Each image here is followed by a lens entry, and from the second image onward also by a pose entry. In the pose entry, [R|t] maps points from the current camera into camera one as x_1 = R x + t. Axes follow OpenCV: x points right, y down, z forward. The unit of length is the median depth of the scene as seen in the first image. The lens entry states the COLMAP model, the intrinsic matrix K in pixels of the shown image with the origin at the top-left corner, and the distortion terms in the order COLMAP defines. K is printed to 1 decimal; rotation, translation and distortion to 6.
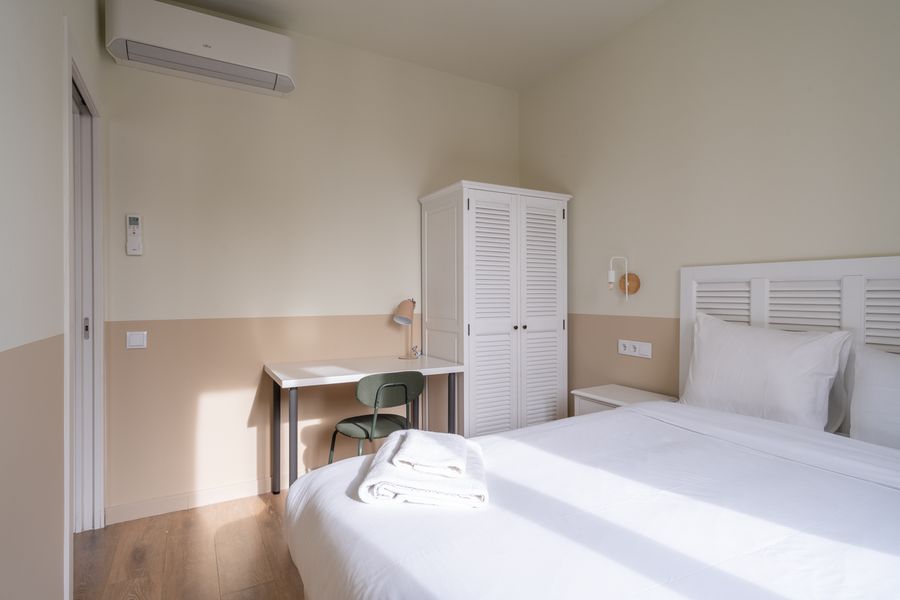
lens RADIAL K [[455.1, 0, 462.7], [0, 455.1, 296.9], [0, 0, 1]] dist [0.001275, 0.000171]
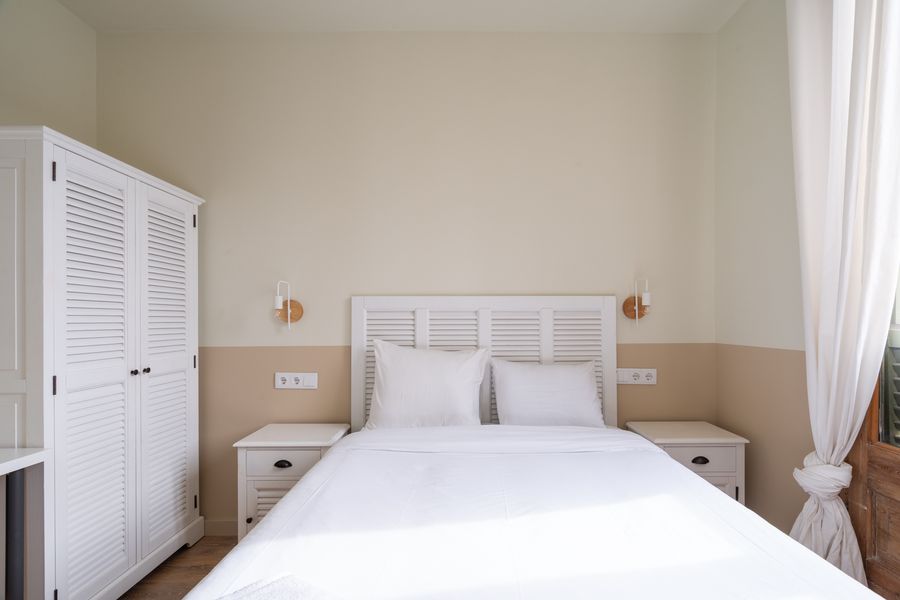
lens RADIAL K [[409.5, 0, 460.8], [0, 409.5, 318.4], [0, 0, 1]] dist [-0.001783, 0.000092]
pose [[0.510009, 0.001482, 0.860168, -0.173797], [0.009918, 0.999922, -0.007603, -0.004688], [-0.860112, 0.012409, 0.509954, 0.284645]]
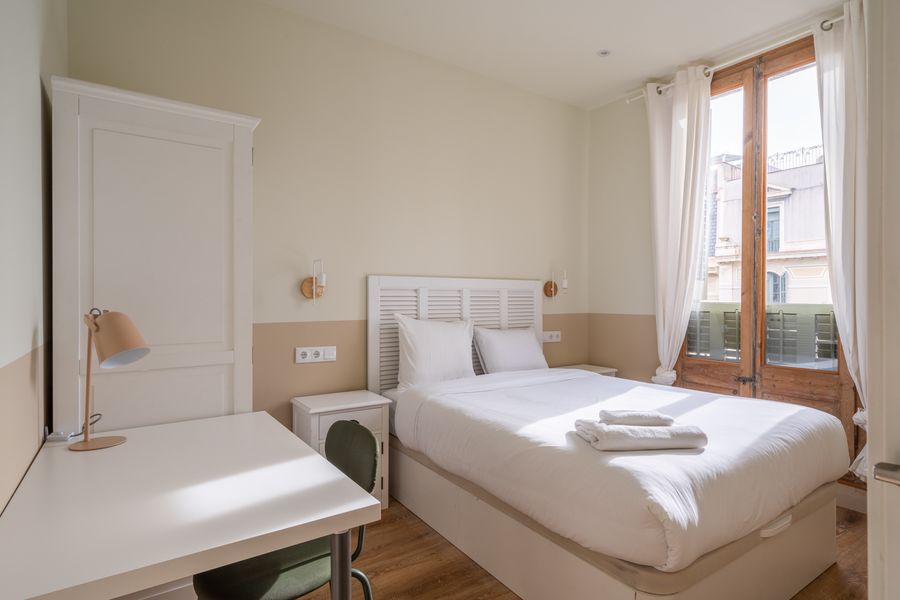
lens RADIAL K [[479.6, 0, 470.4], [0, 479.6, 299.5], [0, 0, 1]] dist [0.002276, 0.000109]
pose [[-0.070889, -0.003220, 0.997479, -0.677402], [0.007273, 0.999967, 0.003745, -0.005837], [-0.997458, 0.007520, -0.070863, 0.750074]]
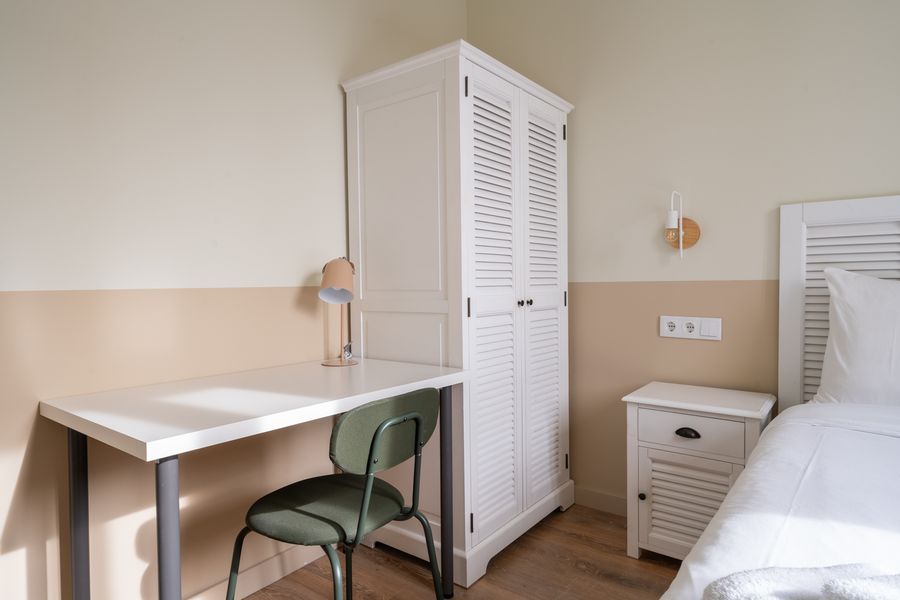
lens RADIAL K [[530.6, 0, 445.9], [0, 530.6, 294.6], [0, 0, 1]] dist [0.006374, 0.001106]
pose [[0.932129, -0.019917, 0.361579, -0.257402], [0.013507, 0.999704, 0.020247, 0.042534], [-0.361875, -0.013989, 0.932122, 0.390083]]
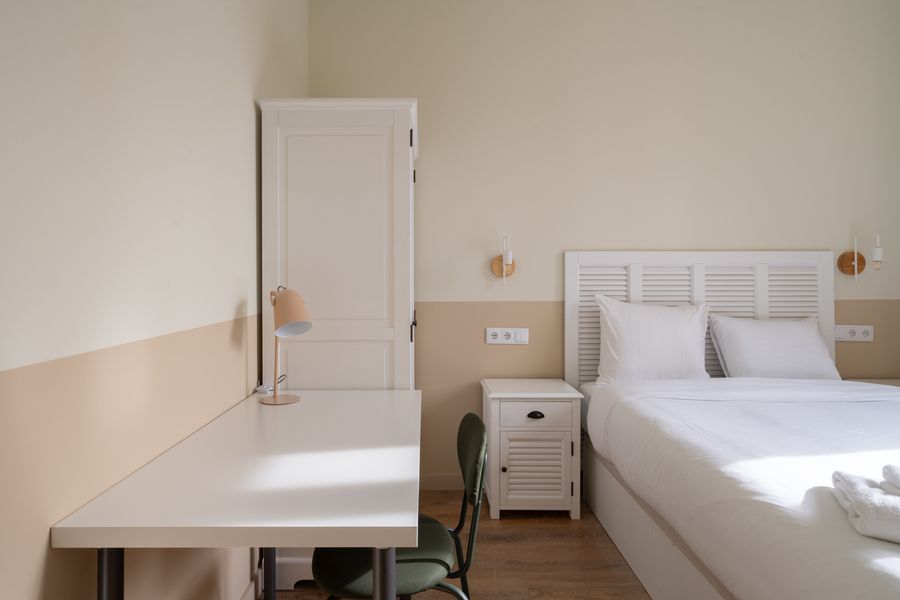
lens RADIAL K [[486.9, 0, 421.6], [0, 486.9, 278.5], [0, 0, 1]] dist [0.003140, 0.001045]
pose [[0.523122, -0.003491, 0.852251, -0.567780], [0.008324, 0.999965, -0.001013, -0.004746], [-0.852217, 0.007624, 0.523132, 0.633995]]
